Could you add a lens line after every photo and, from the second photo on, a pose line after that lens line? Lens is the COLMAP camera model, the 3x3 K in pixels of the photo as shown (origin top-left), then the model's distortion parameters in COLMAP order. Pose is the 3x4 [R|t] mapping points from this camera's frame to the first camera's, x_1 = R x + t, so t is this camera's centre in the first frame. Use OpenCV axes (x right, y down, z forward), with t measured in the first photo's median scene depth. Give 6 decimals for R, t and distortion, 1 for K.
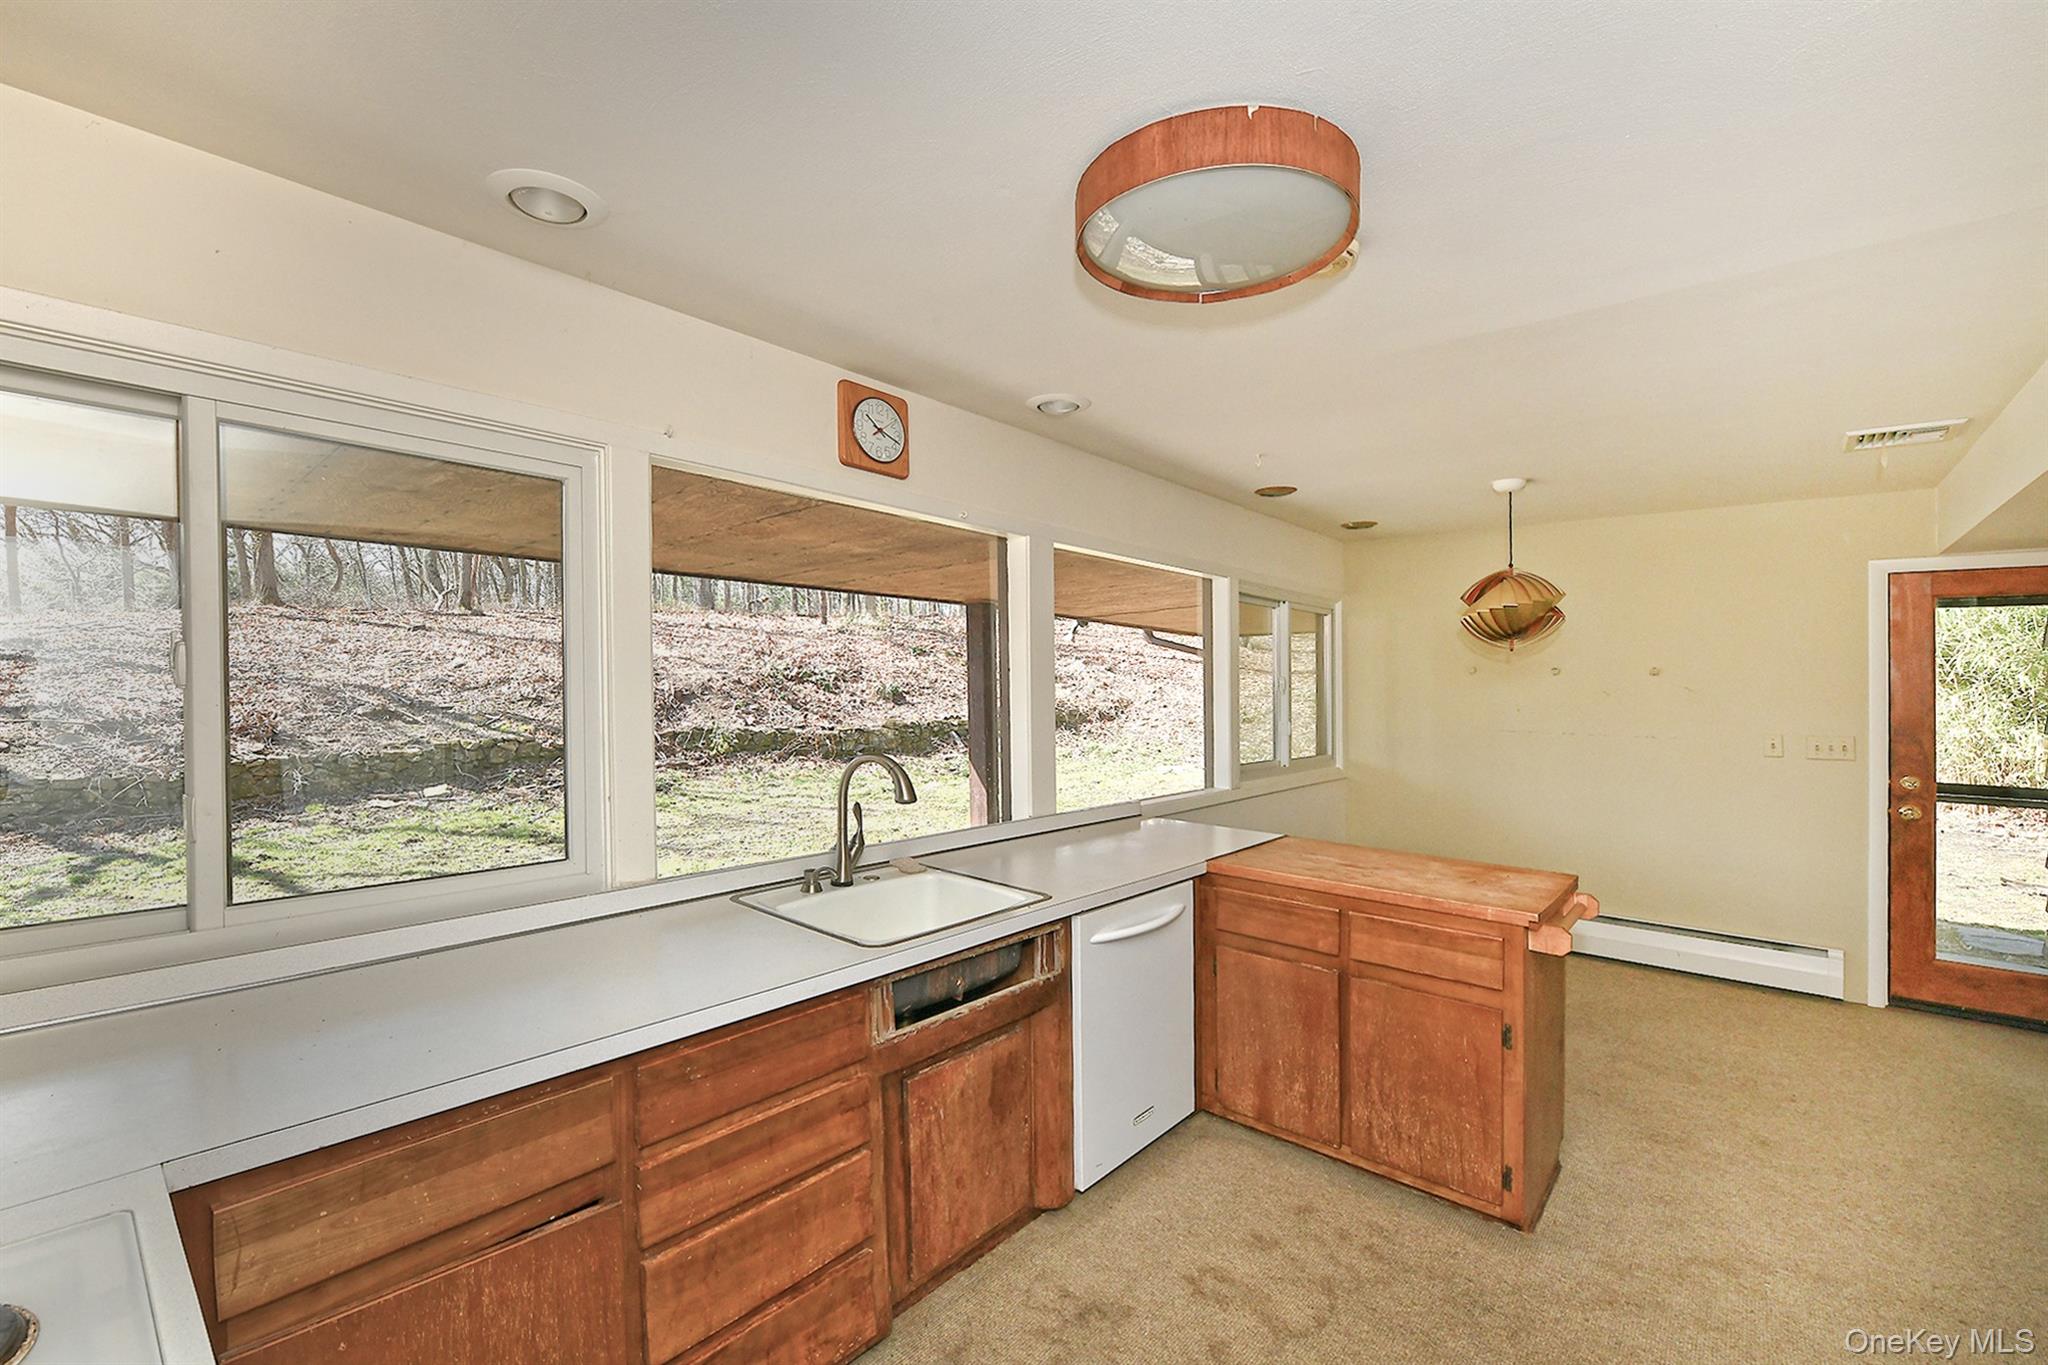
lens RADIAL K [[874.3, 0, 1025.8], [0, 874.3, 667.7], [0, 0, 1]] dist [-0.000847, -0.000289]
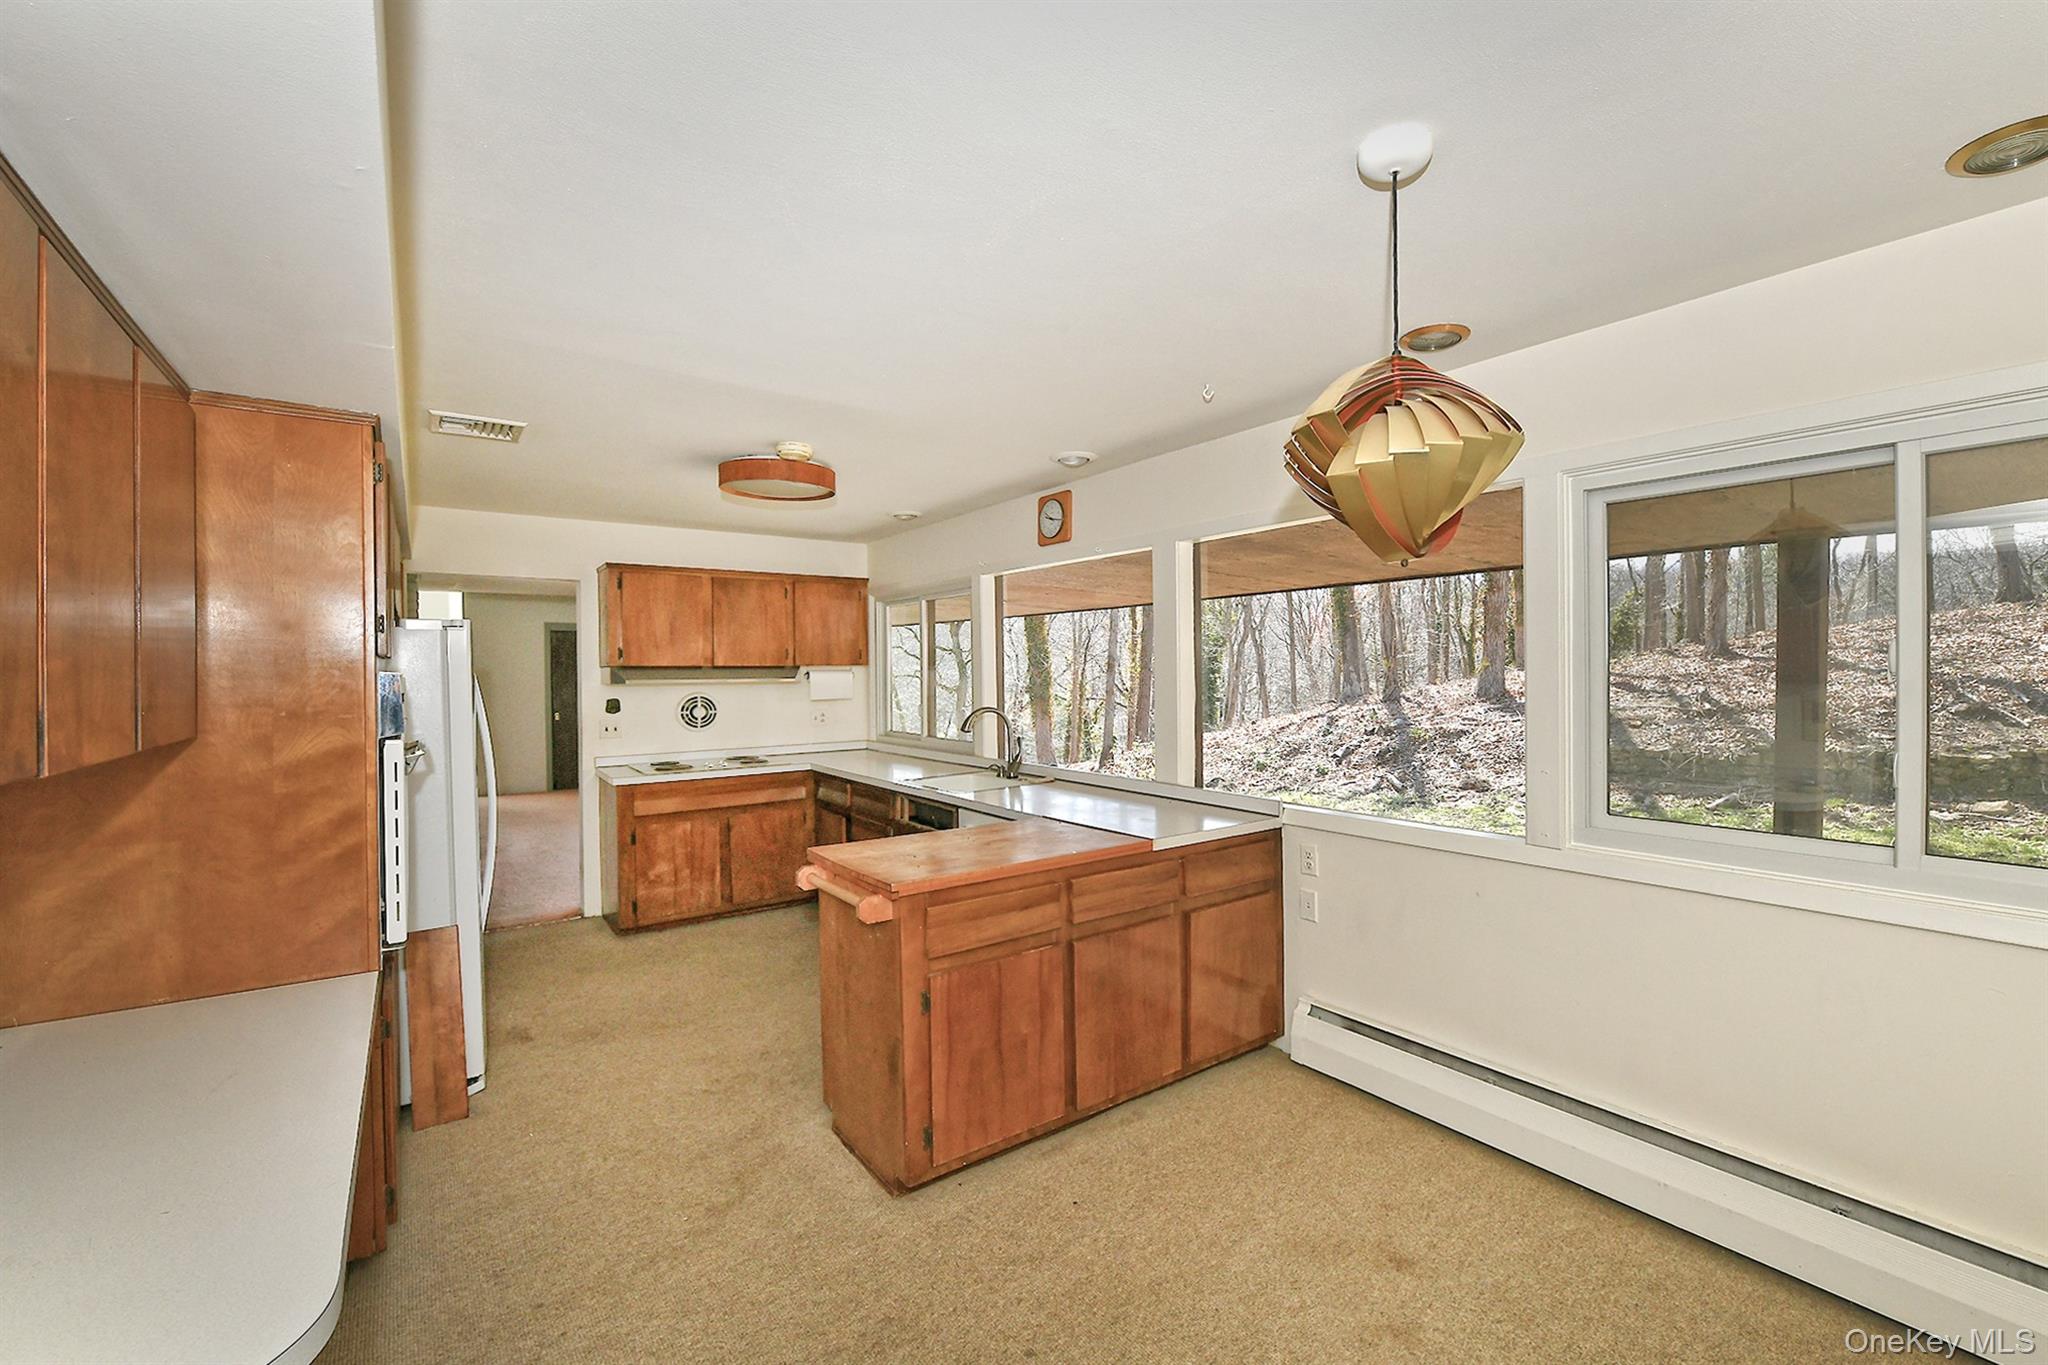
lens RADIAL K [[820.7, 0, 1024.0], [0, 820.7, 682.5], [0, 0, 1]] dist [-0.000766, -0.000084]
pose [[-0.228572, 0.013438, -0.973434, 1.318136], [0.008809, 0.999892, 0.011735, 0.022450], [0.973487, -0.005893, -0.228666, 1.249245]]
